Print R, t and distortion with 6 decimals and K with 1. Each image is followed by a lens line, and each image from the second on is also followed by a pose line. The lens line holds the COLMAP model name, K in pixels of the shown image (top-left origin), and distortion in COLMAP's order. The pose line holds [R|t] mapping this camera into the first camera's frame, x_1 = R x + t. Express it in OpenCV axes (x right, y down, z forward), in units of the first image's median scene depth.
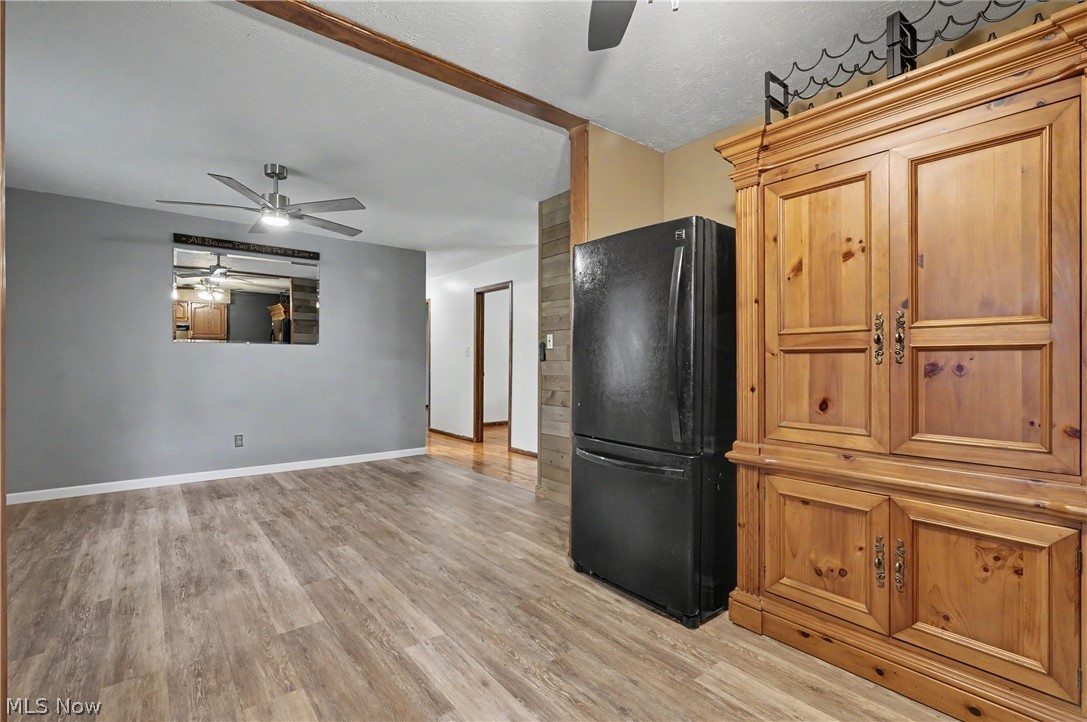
lens RADIAL K [[497.6, 0, 546.3], [0, 497.6, 365.9], [0, 0, 1]] dist [-0.004700, 0.000853]
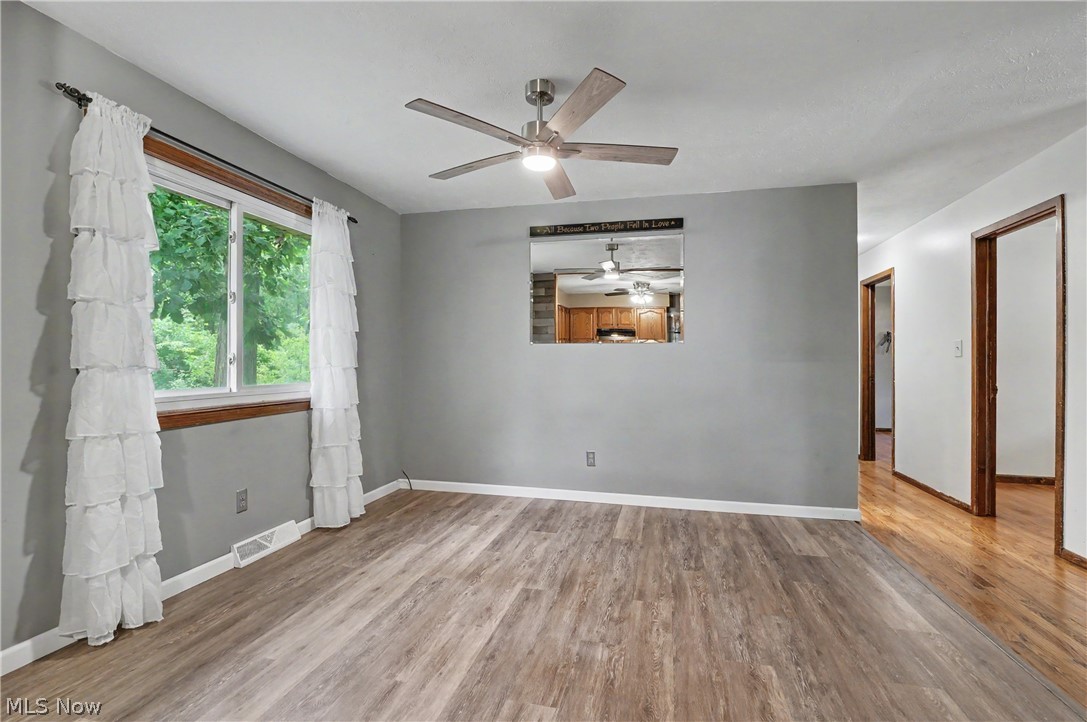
lens RADIAL K [[503.9, 0, 540.0], [0, 503.9, 359.1], [0, 0, 1]] dist [-0.011076, 0.001169]
pose [[0.599293, -0.007251, -0.800497, 0.019881], [-0.009677, 0.999820, -0.016302, -0.005119], [0.800471, 0.017516, 0.599116, 0.564659]]
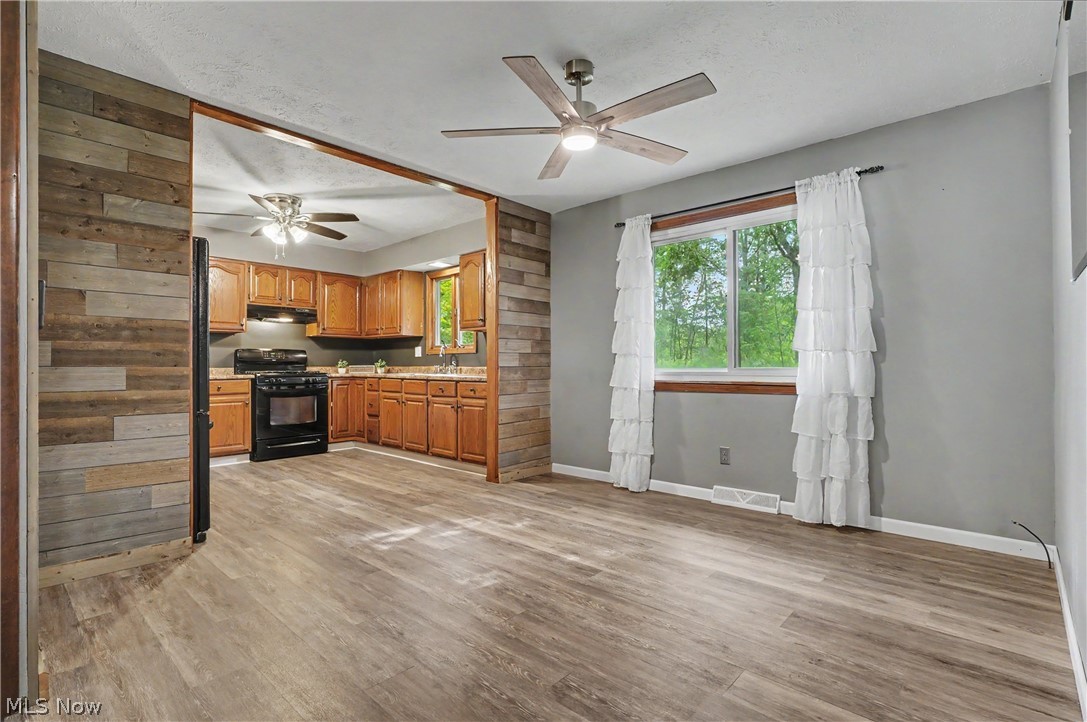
lens RADIAL K [[515.5, 0, 543.5], [0, 515.5, 361.0], [0, 0, 1]] dist [-0.002712, 0.000131]
pose [[-0.988969, -0.000295, -0.148123, -0.380043], [-0.000567, 0.999998, 0.001798, 0.014435], [0.148122, 0.001863, -0.988967, 1.675855]]
